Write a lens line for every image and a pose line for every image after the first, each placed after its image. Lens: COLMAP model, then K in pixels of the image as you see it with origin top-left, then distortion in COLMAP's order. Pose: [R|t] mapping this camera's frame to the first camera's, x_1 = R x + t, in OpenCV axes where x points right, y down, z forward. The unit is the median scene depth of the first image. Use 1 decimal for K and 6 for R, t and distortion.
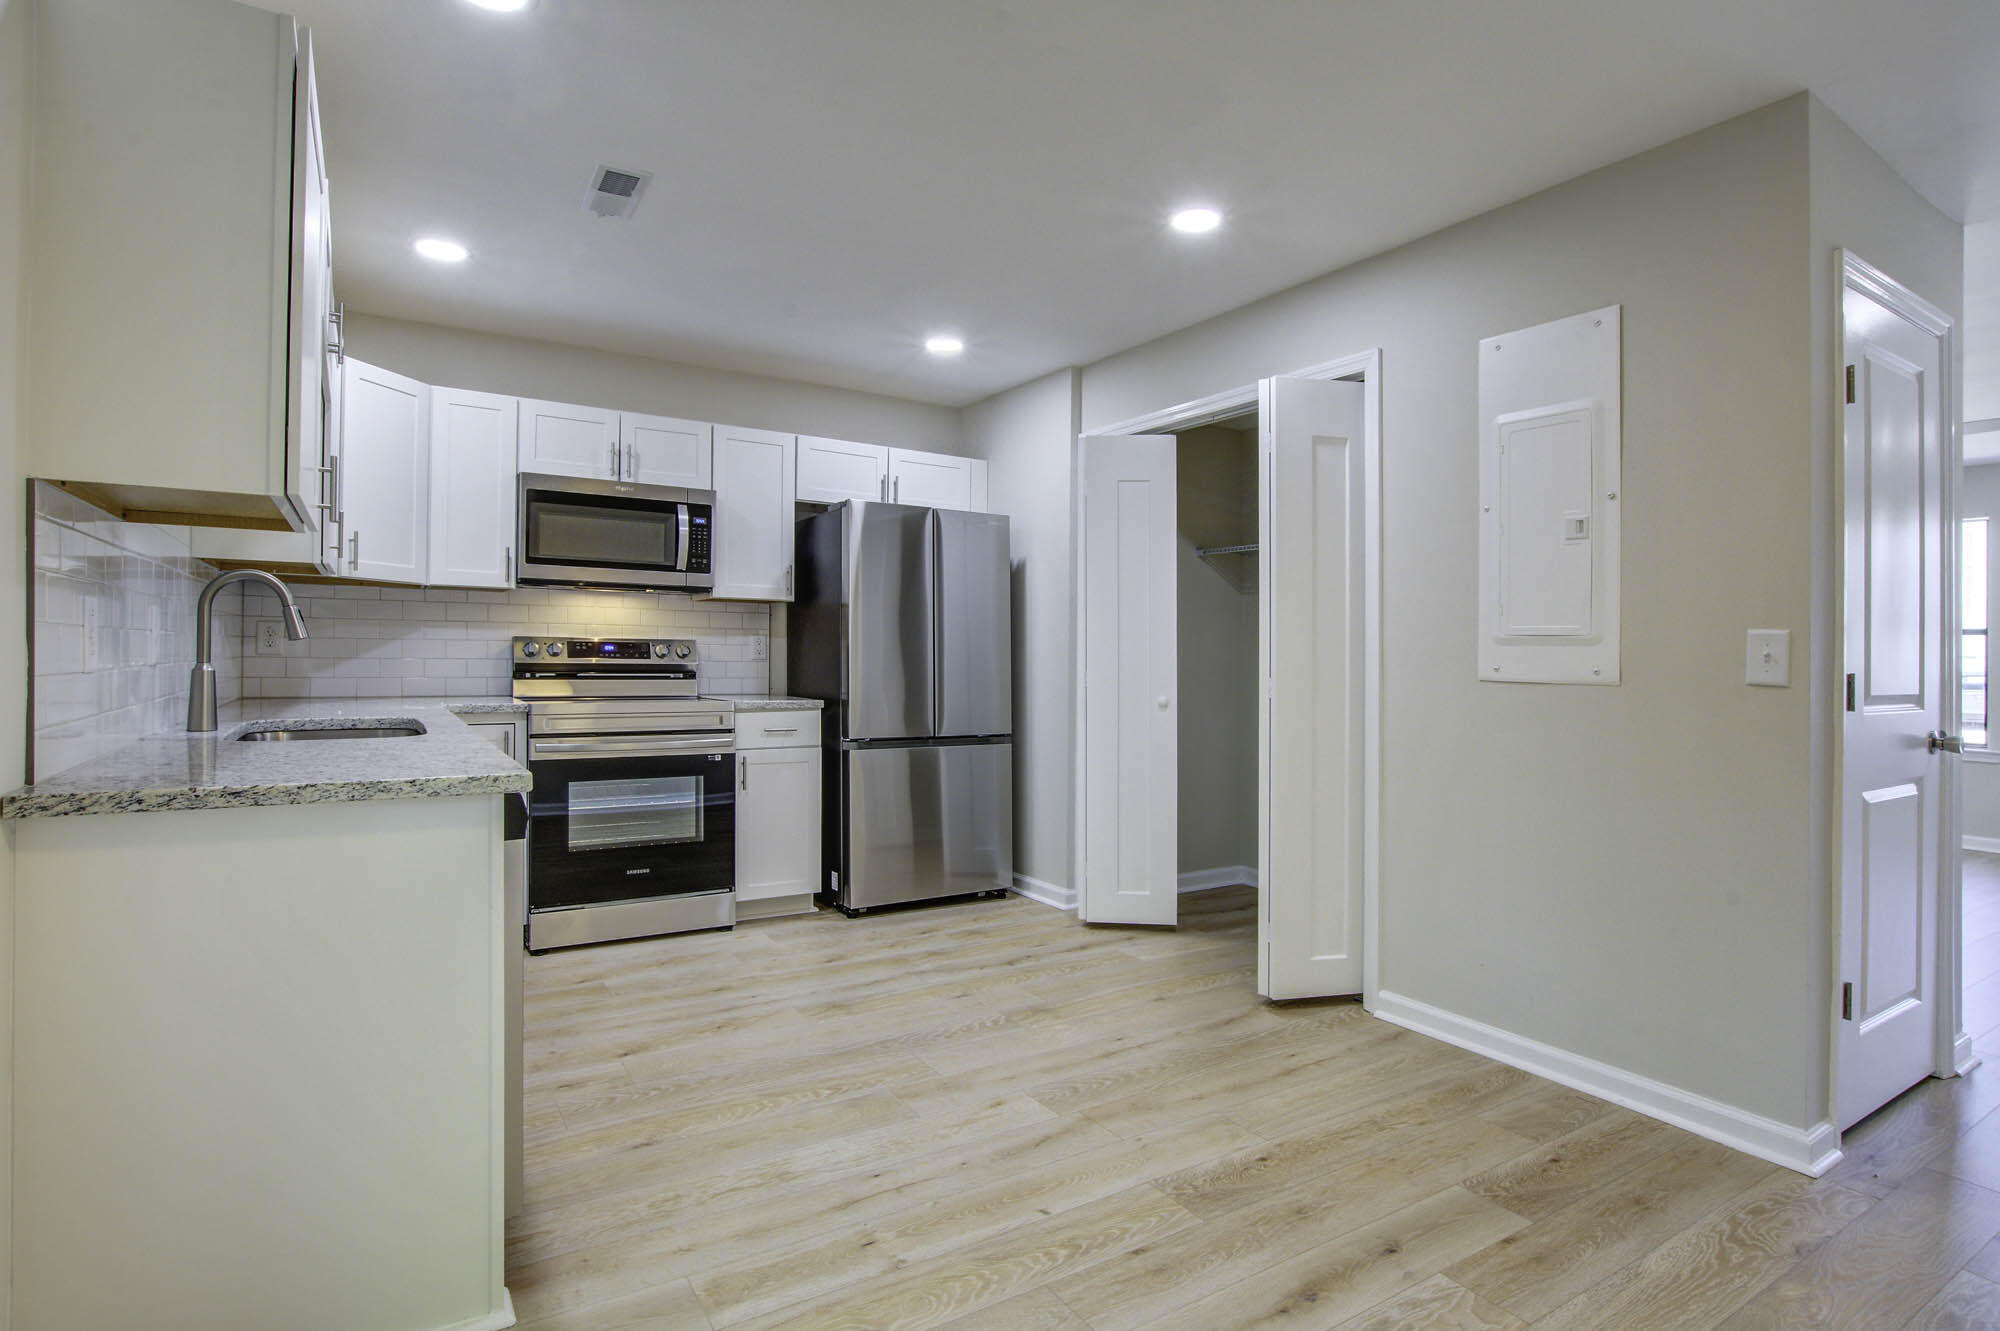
lens RADIAL K [[1011.1, 0, 980.9], [0, 1011.1, 639.2], [0, 0, 1]] dist [-0.026255, -0.000213]
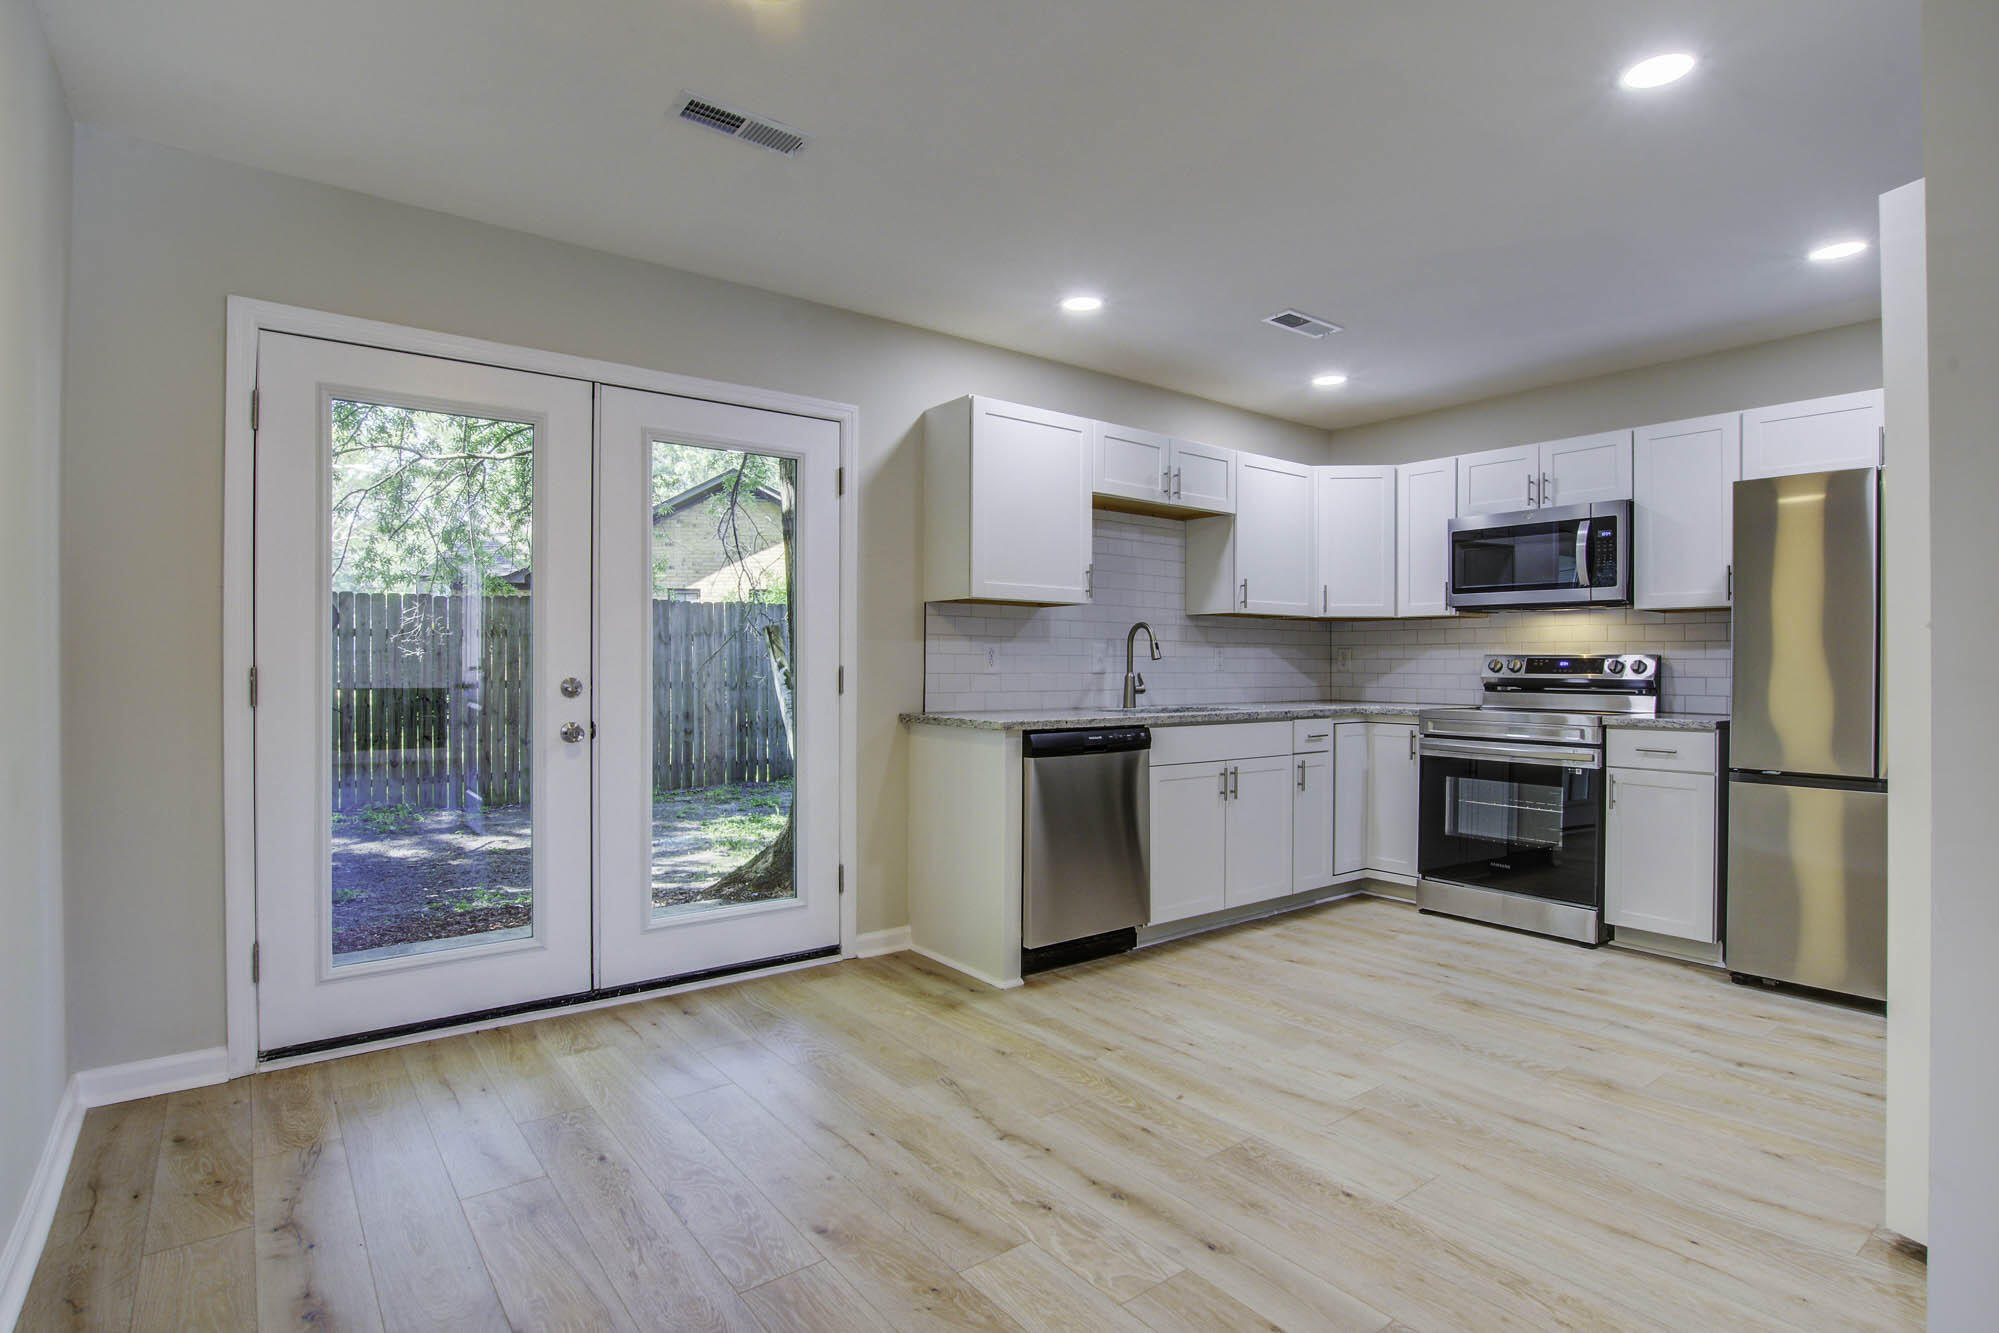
lens RADIAL K [[1010.6, 0, 994.9], [0, 1010.6, 661.4], [0, 0, 1]] dist [-0.026255, -0.000213]
pose [[0.087900, -0.016644, -0.995990, 0.780720], [0.010386, 0.999821, -0.015792, 0.020864], [0.996075, -0.008956, 0.088058, 0.388674]]
